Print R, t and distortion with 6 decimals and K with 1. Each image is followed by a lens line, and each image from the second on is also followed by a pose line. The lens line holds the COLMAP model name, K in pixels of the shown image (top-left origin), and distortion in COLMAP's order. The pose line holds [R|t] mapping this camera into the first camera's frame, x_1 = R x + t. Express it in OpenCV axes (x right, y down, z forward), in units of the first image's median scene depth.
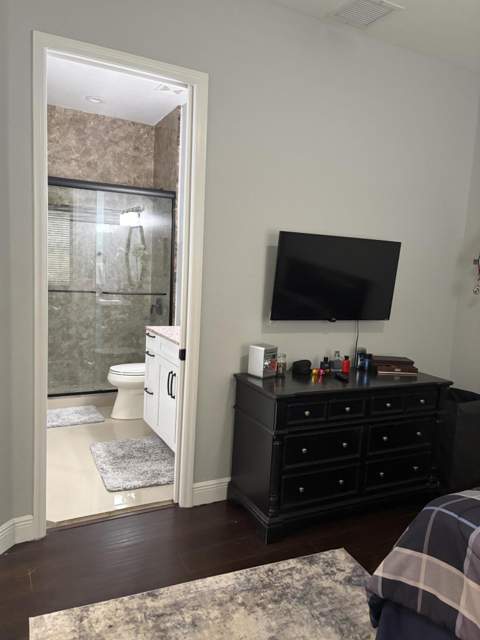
lens RADIAL K [[484.9, 0, 240.0], [0, 484.9, 320.0], [0, 0, 1]] dist [0.084734, -0.107243]
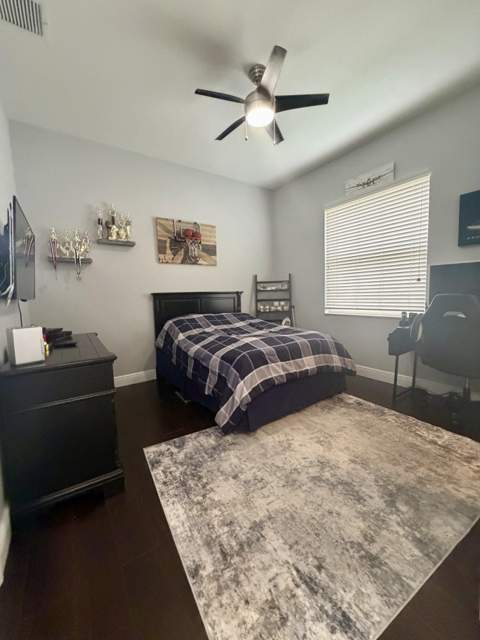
lens RADIAL K [[258.7, 0, 239.7], [0, 258.7, 318.2], [0, 0, 1]] dist [0.001002, 0.000254]
pose [[-0.137982, -0.136153, 0.981032, -0.484471], [0.140381, 0.977818, 0.155452, 0.019568], [-0.980436, 0.159168, -0.115808, 0.719231]]
